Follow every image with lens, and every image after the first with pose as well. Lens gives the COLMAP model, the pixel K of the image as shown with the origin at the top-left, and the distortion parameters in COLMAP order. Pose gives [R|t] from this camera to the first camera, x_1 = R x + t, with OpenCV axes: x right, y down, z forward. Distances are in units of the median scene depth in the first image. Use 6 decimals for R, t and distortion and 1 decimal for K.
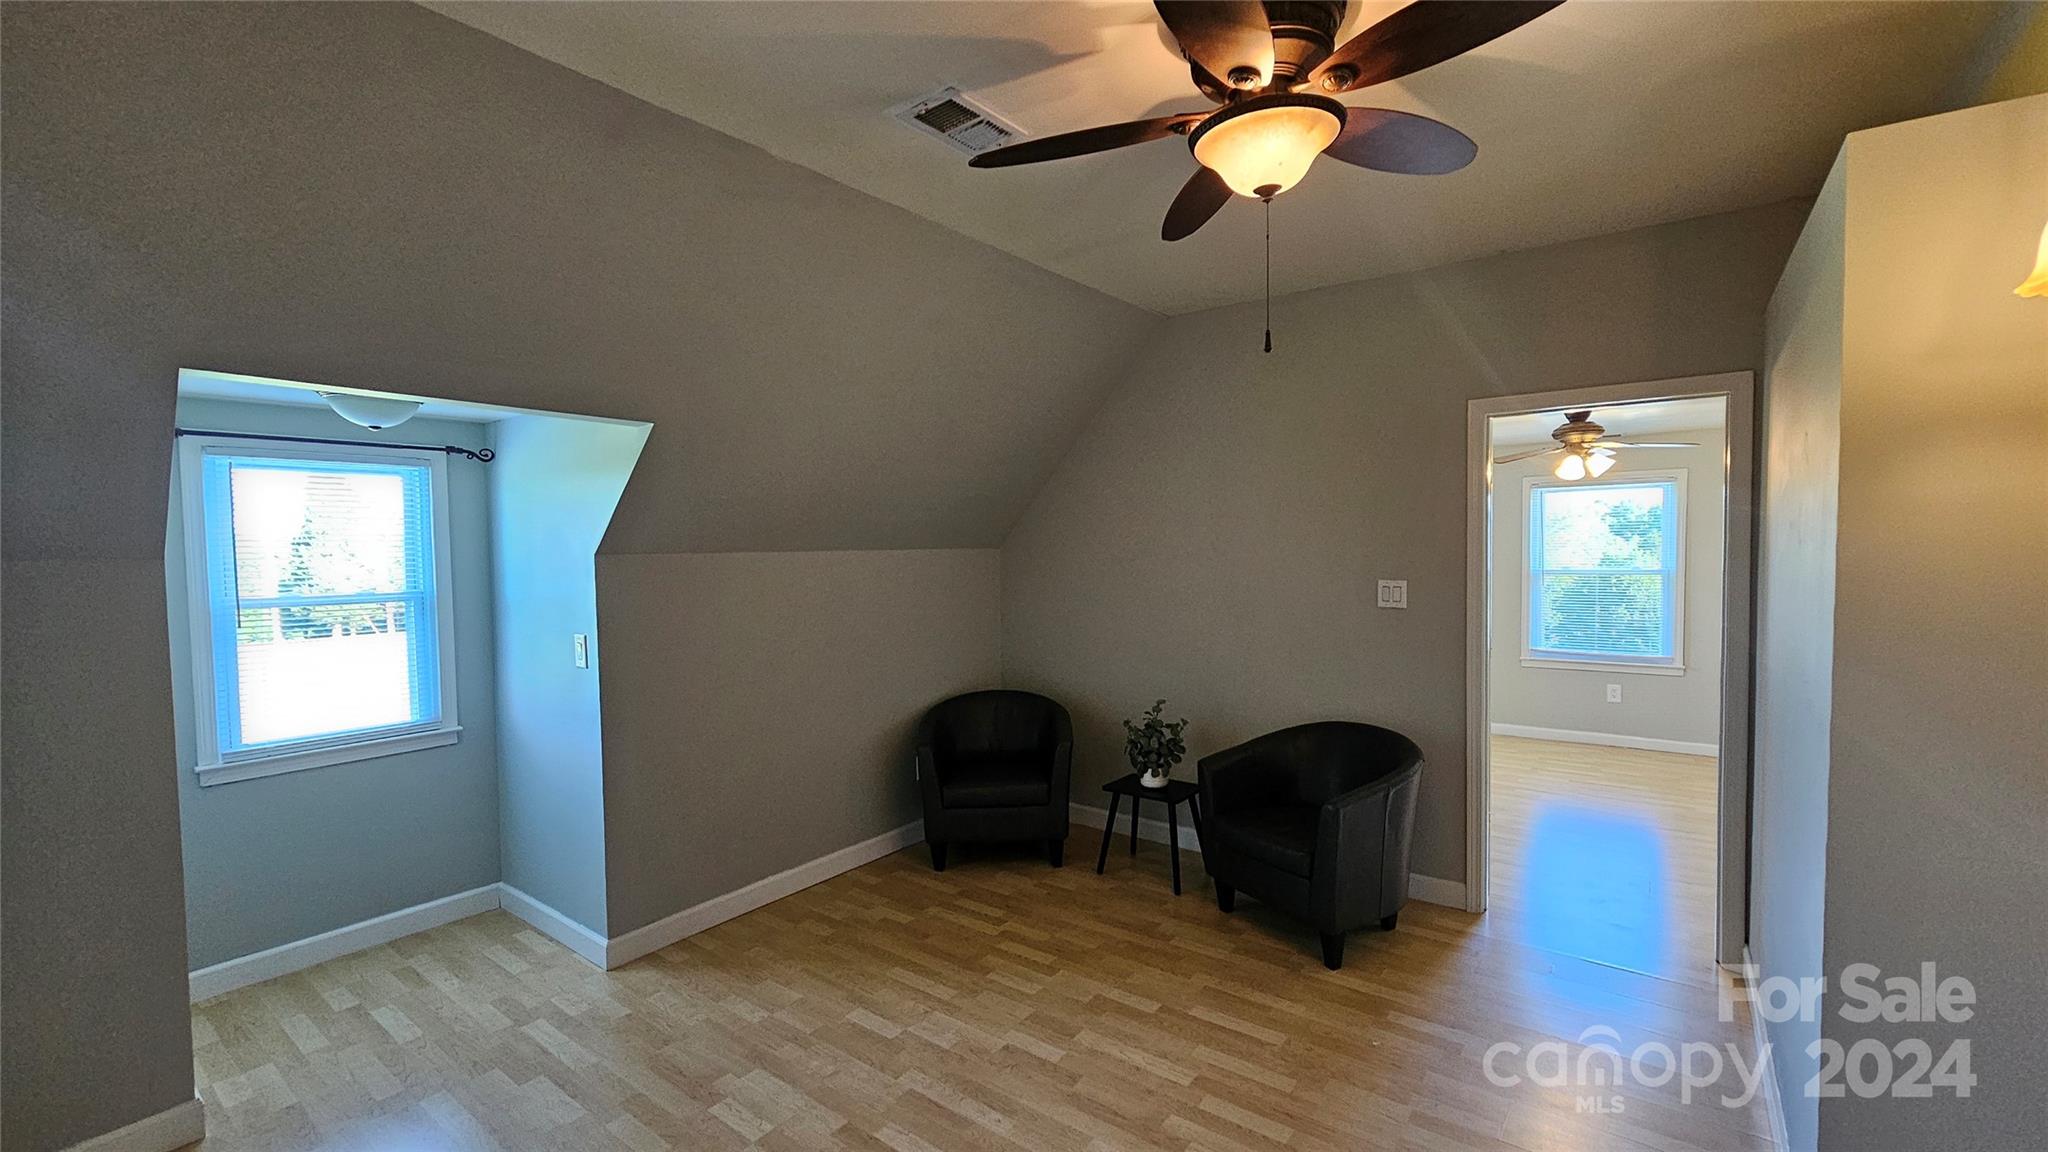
lens RADIAL K [[840.2, 0, 1038.7], [0, 840.2, 579.4], [0, 0, 1]] dist [-0.009223, -0.000050]
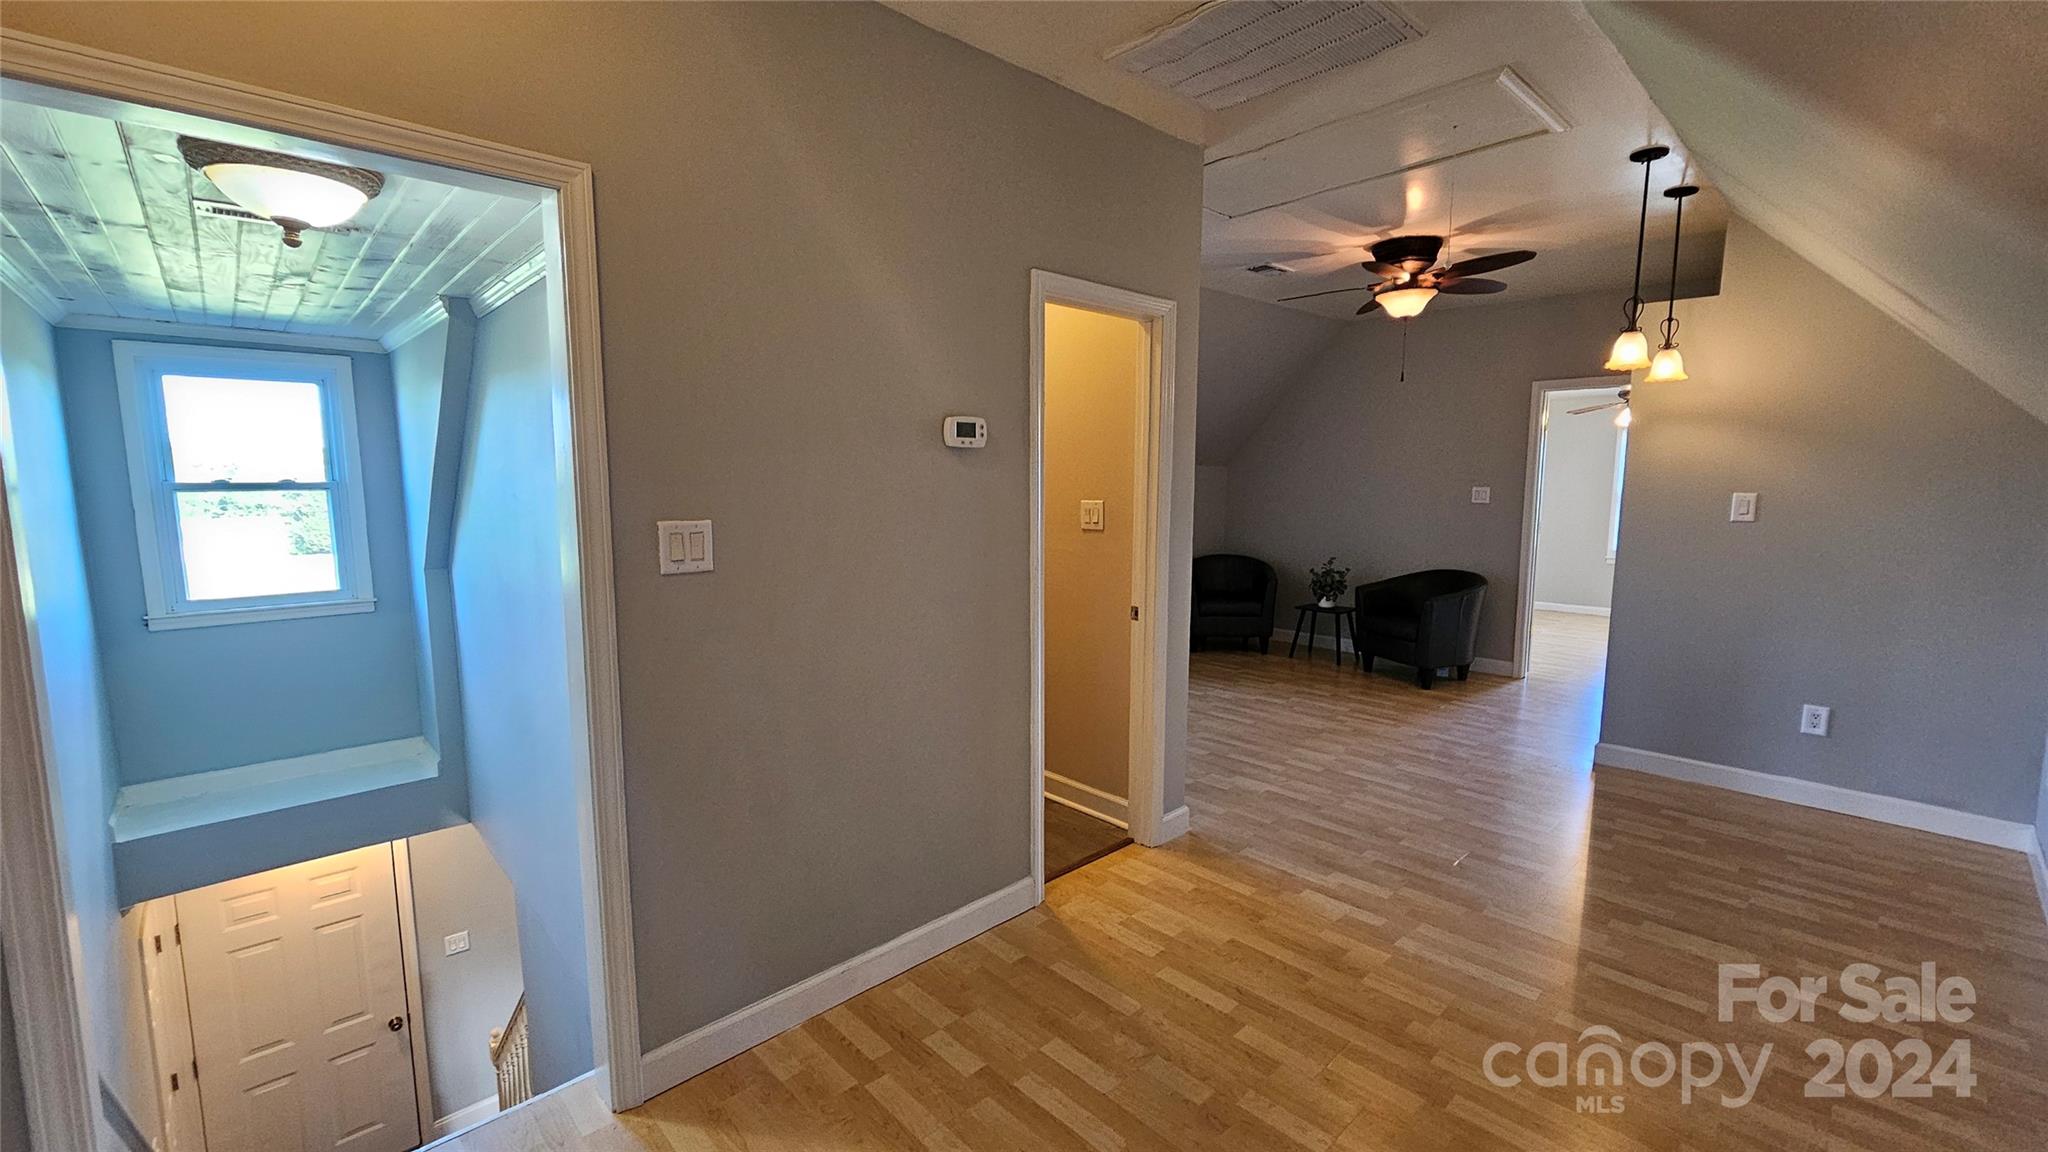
lens RADIAL K [[840.2, 0, 1038.7], [0, 840.2, 579.4], [0, 0, 1]] dist [-0.009223, -0.000050]
pose [[0.986023, 0.037614, -0.162306, -0.178856], [-0.022283, 0.995203, 0.095261, 0.047364], [0.165110, -0.090312, 0.982132, -0.824101]]
